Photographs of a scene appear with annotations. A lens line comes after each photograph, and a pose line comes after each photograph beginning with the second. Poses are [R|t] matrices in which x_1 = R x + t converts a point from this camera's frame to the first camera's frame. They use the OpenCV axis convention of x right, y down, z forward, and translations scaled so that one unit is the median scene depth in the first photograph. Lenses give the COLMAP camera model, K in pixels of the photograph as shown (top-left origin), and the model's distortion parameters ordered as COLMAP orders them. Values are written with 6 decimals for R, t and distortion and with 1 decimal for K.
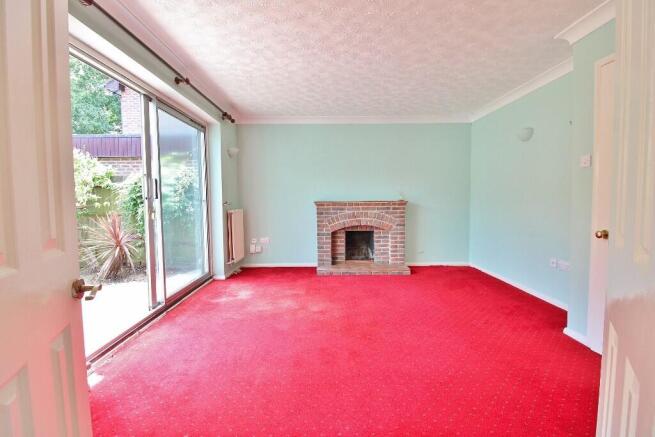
lens RADIAL K [[307.3, 0, 325.1], [0, 307.3, 218.7], [0, 0, 1]] dist [-0.001360, -0.007811]
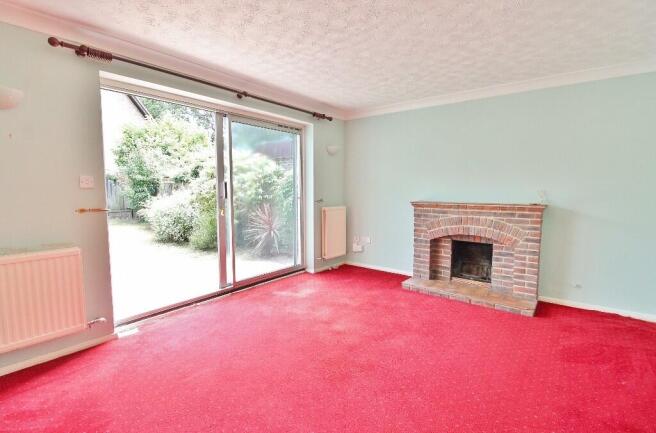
lens RADIAL K [[307.8, 0, 323.9], [0, 307.8, 215.4], [0, 0, 1]] dist [-0.001360, -0.007811]
pose [[0.776919, 0.063884, -0.626351, 0.310322], [-0.047874, 0.997953, 0.042403, -0.041706], [0.627778, -0.002957, 0.778387, 0.187708]]
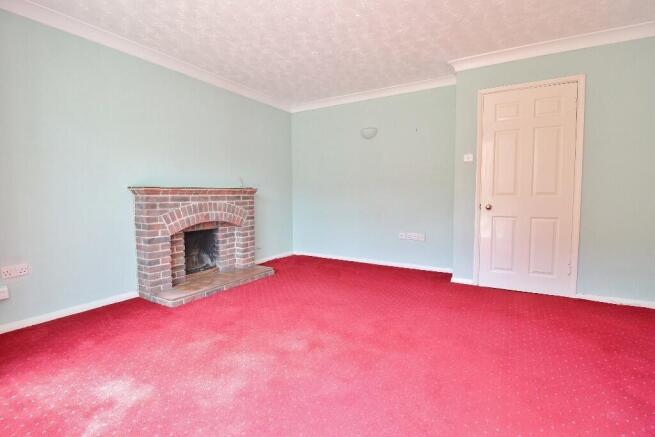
lens RADIAL K [[307.3, 0, 329.2], [0, 307.3, 218.9], [0, 0, 1]] dist [-0.001360, -0.007811]
pose [[0.512816, -0.061685, 0.856279, -0.354180], [0.054789, 0.997734, 0.039062, 0.002548], [-0.856748, 0.026883, 0.515034, 0.395569]]
